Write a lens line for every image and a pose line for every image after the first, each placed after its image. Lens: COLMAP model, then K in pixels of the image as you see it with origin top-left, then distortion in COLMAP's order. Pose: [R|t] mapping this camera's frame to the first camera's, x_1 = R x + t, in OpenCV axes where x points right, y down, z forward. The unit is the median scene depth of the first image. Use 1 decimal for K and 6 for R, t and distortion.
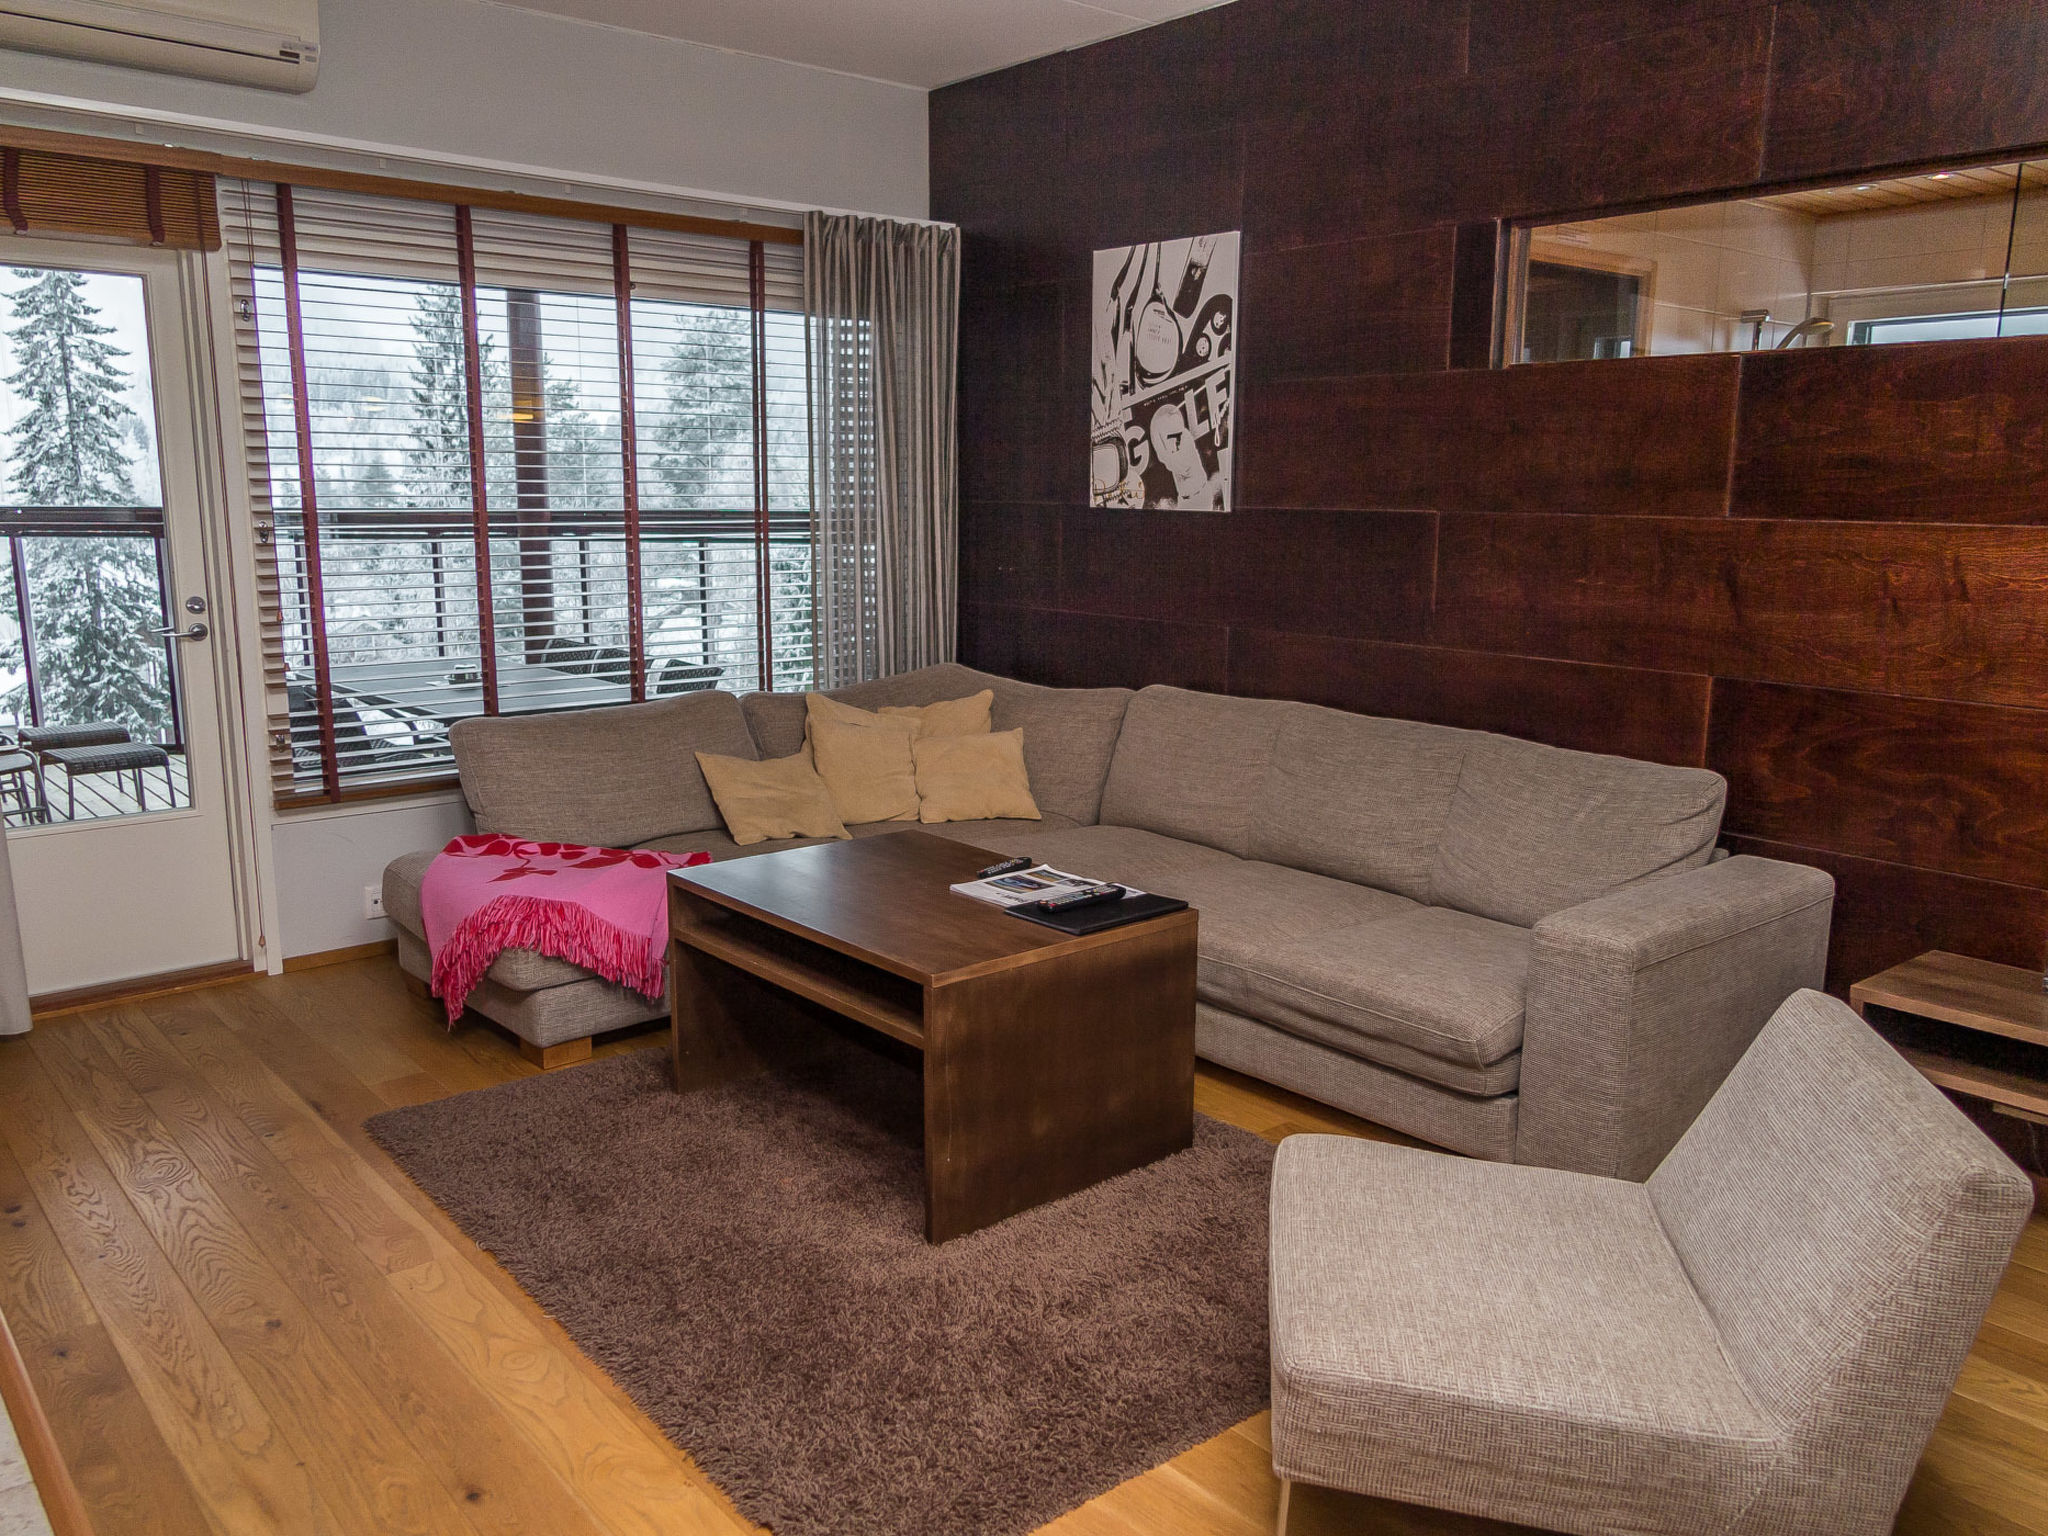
lens RADIAL K [[1580.4, 0, 1024.0], [0, 1580.4, 768.0], [0, 0, 1]] dist [0.021765, -0.000231]
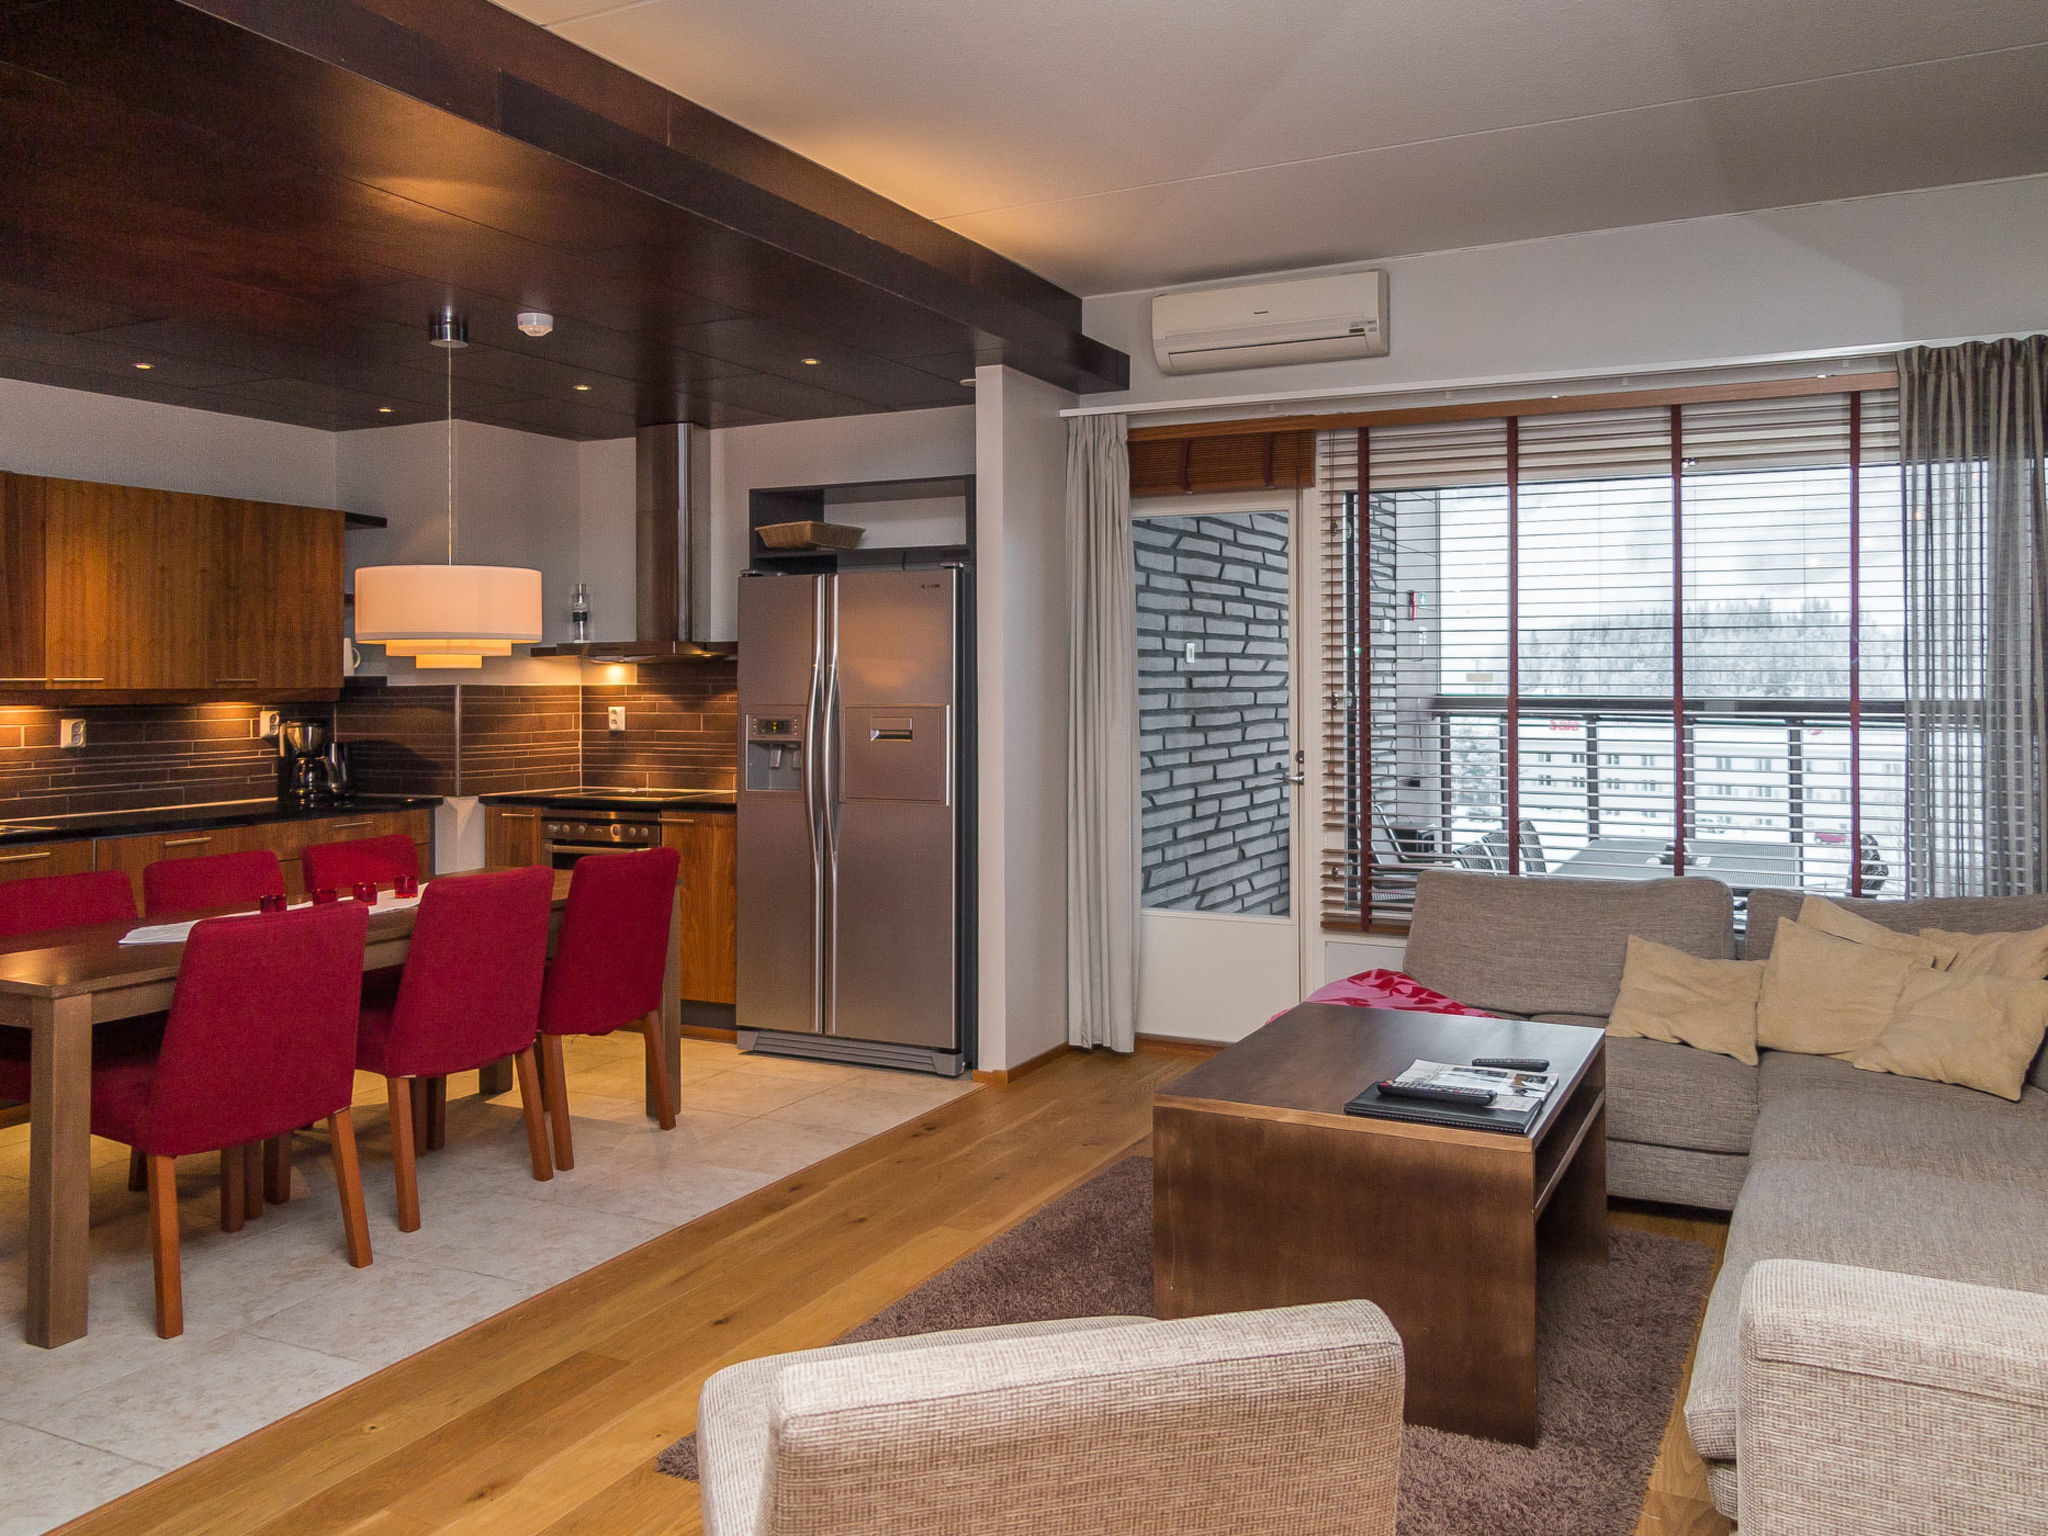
lens RADIAL K [[1629.4, 0, 1024.7], [0, 1629.4, 665.4], [0, 0, 1]] dist [0.030811, -0.004880]
pose [[0.392065, -0.013834, -0.919833, 0.620695], [-0.163923, 0.982834, -0.084652, -0.029596], [0.905215, 0.183971, 0.383067, 0.302663]]
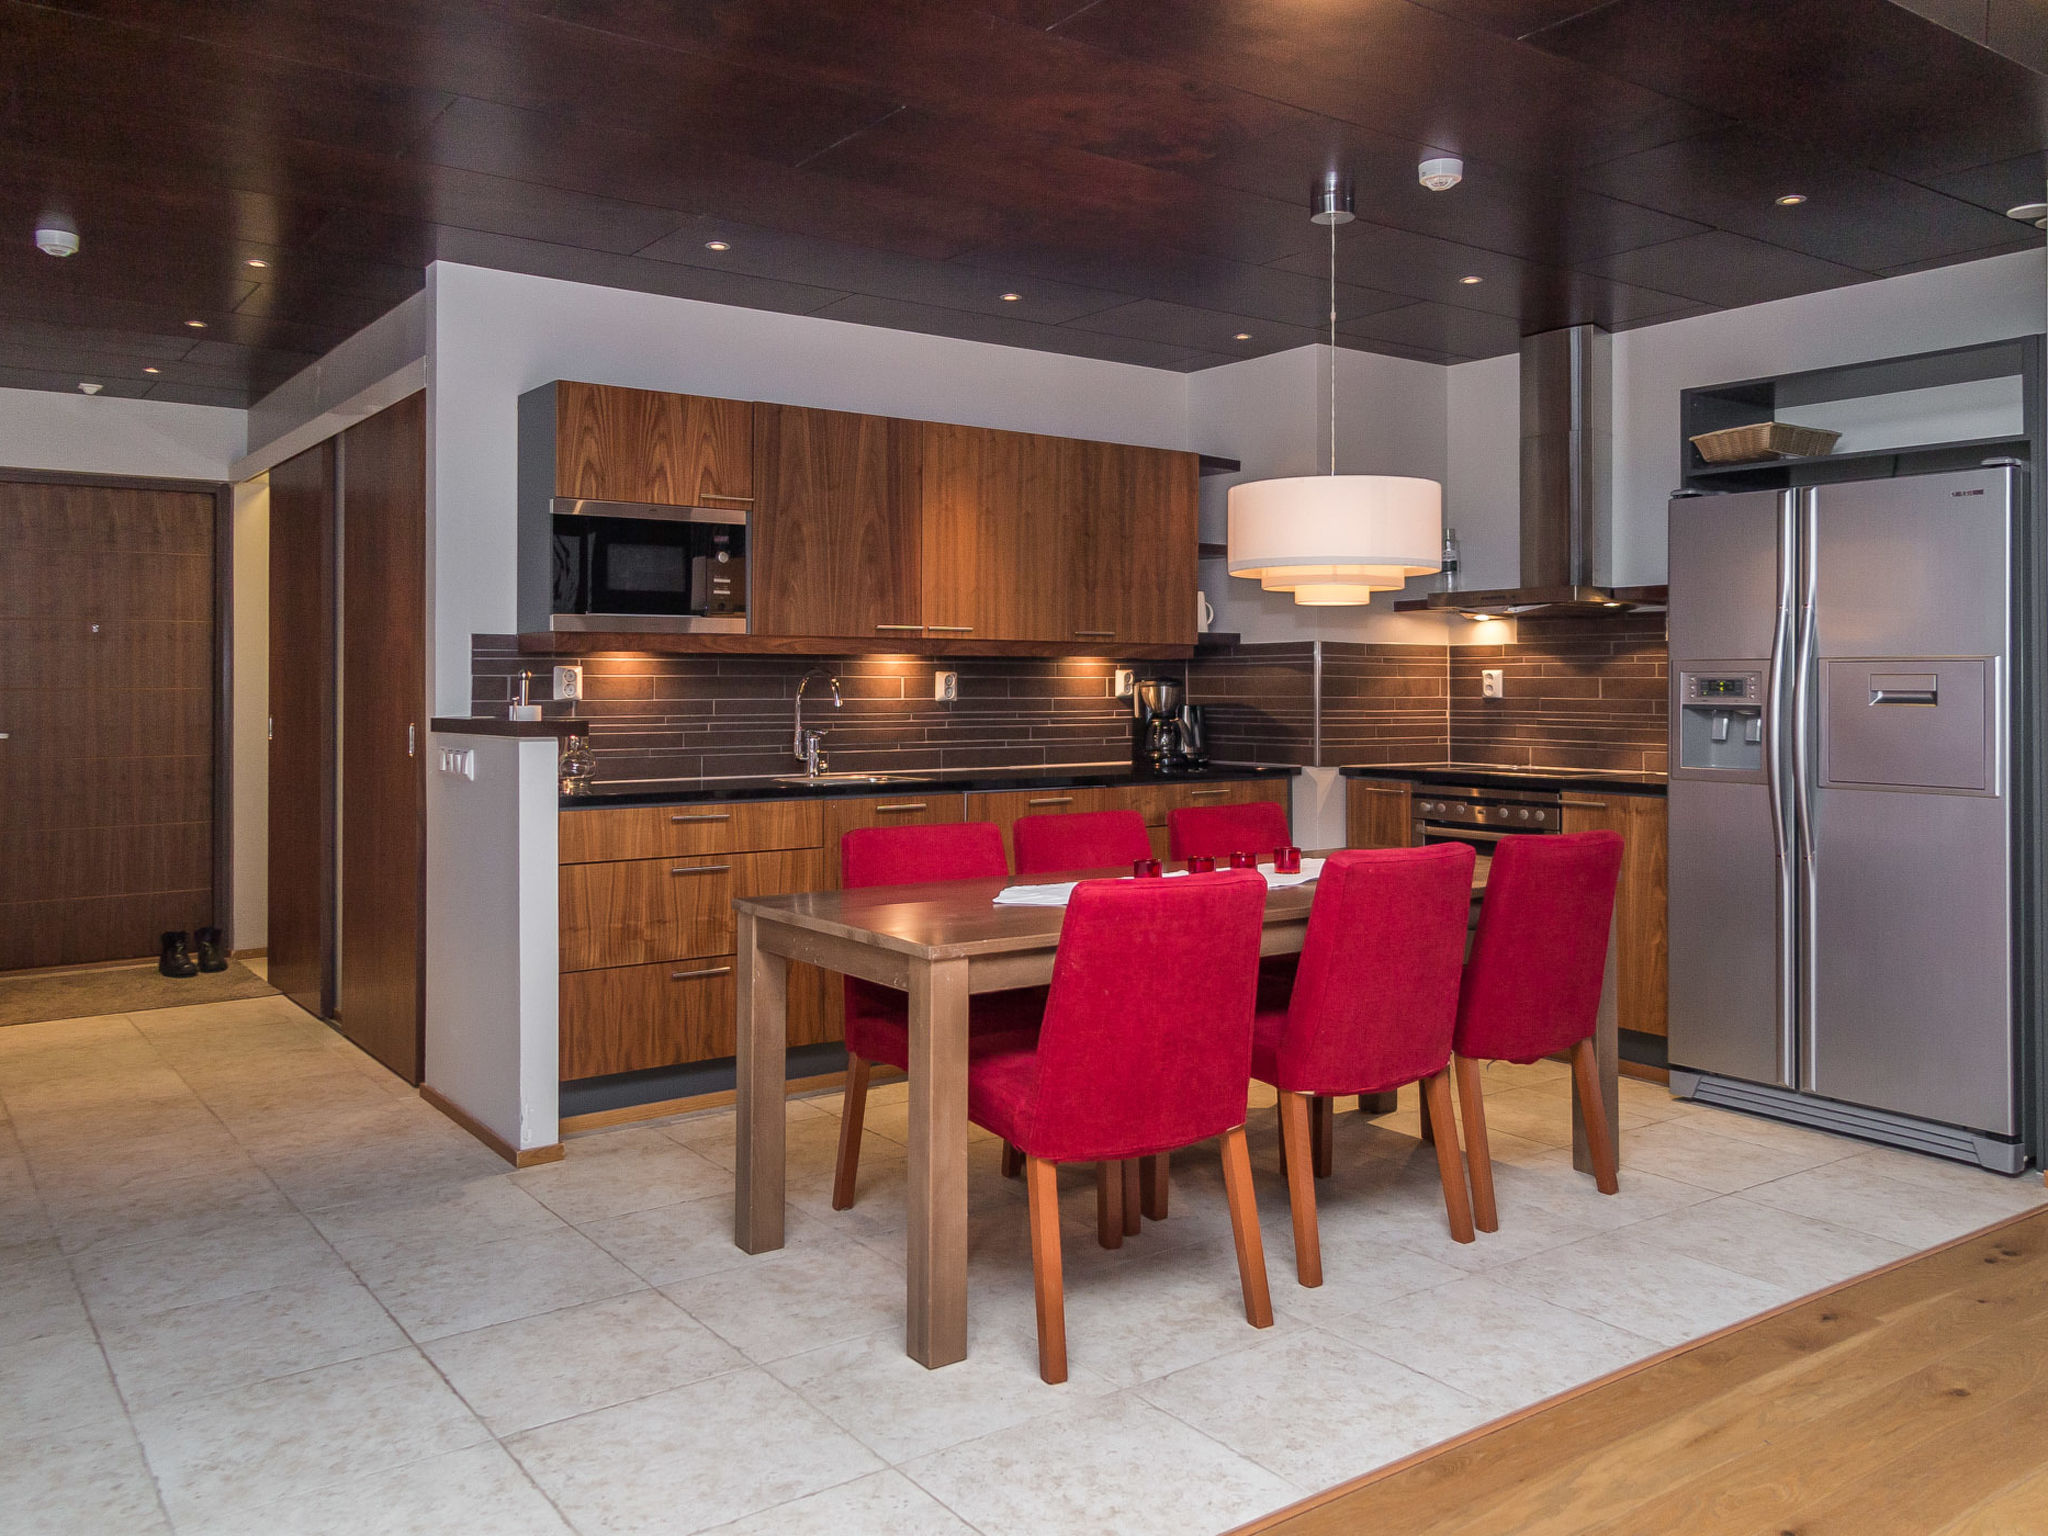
lens RADIAL K [[1580.4, 0, 1024.0], [0, 1580.4, 768.0], [0, 0, 1]] dist [0.021765, -0.000231]
pose [[-0.070381, 0.047025, -0.996411, 0.338965], [-0.187781, 0.980405, 0.059533, 0.015217], [0.979686, 0.191297, -0.060171, 0.273727]]
